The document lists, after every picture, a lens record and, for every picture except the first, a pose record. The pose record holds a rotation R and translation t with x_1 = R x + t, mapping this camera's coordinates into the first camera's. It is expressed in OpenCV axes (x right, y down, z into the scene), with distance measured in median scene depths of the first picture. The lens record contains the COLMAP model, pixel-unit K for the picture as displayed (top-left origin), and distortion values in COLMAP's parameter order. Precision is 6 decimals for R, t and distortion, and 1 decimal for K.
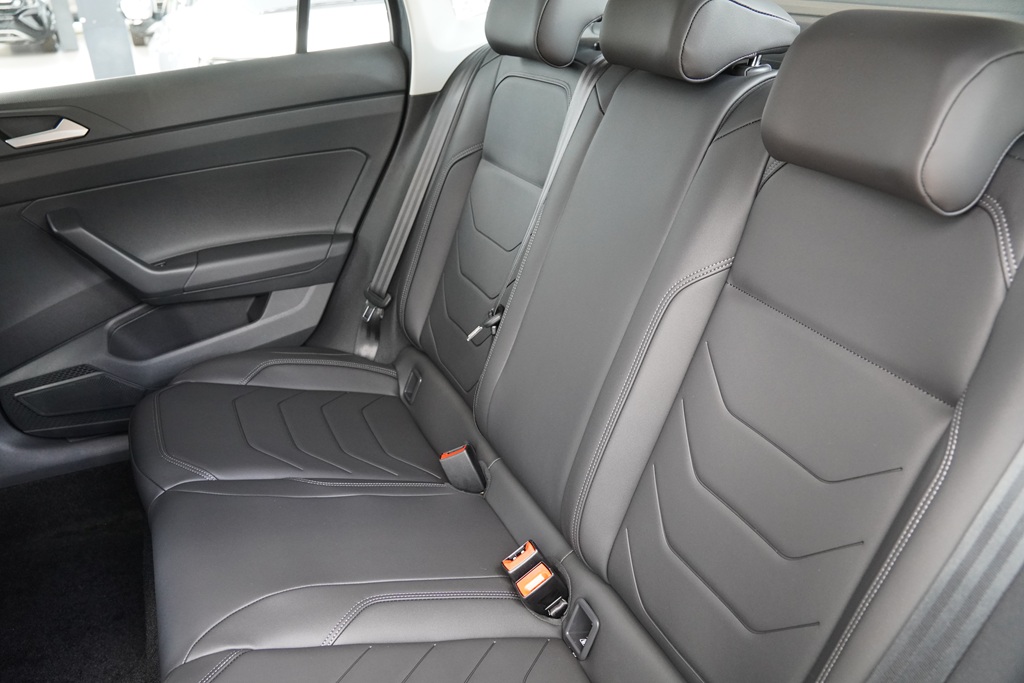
lens RADIAL K [[832.5, 0, 512.0], [0, 832.5, 341.5], [0, 0, 1]] dist [-0.111507, 0.123691]
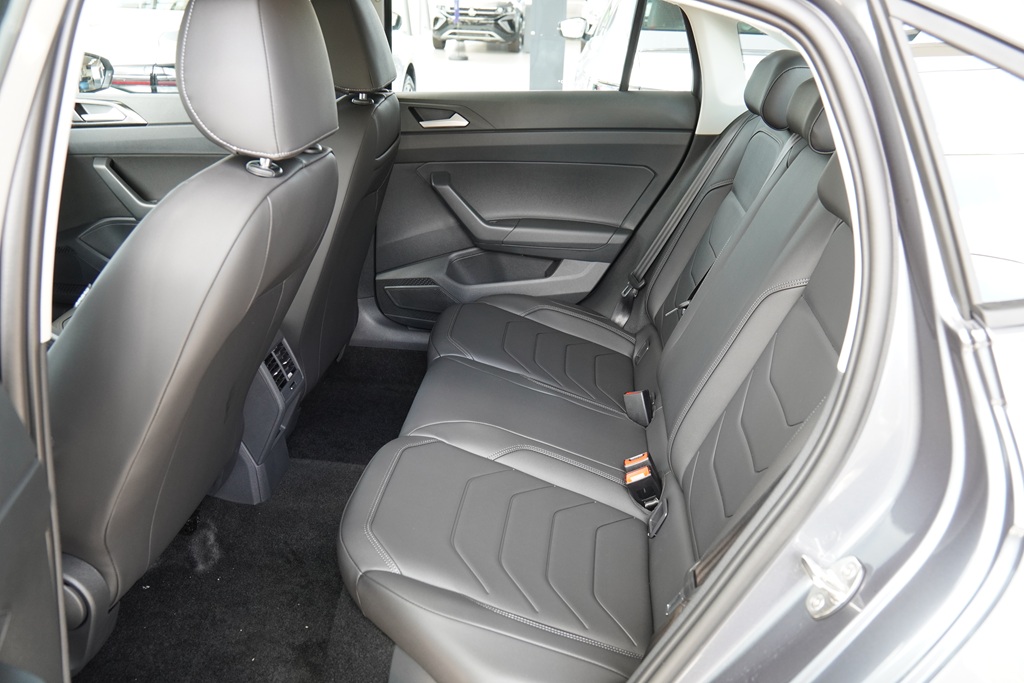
lens RADIAL K [[832.5, 0, 512.0], [0, 832.5, 341.5], [0, 0, 1]] dist [-0.111507, 0.123691]
pose [[0.871072, 0.248618, -0.423584, 0.248925], [-0.260022, 0.965081, 0.031726, 0.049546], [0.416681, 0.082505, 0.905301, -0.261413]]
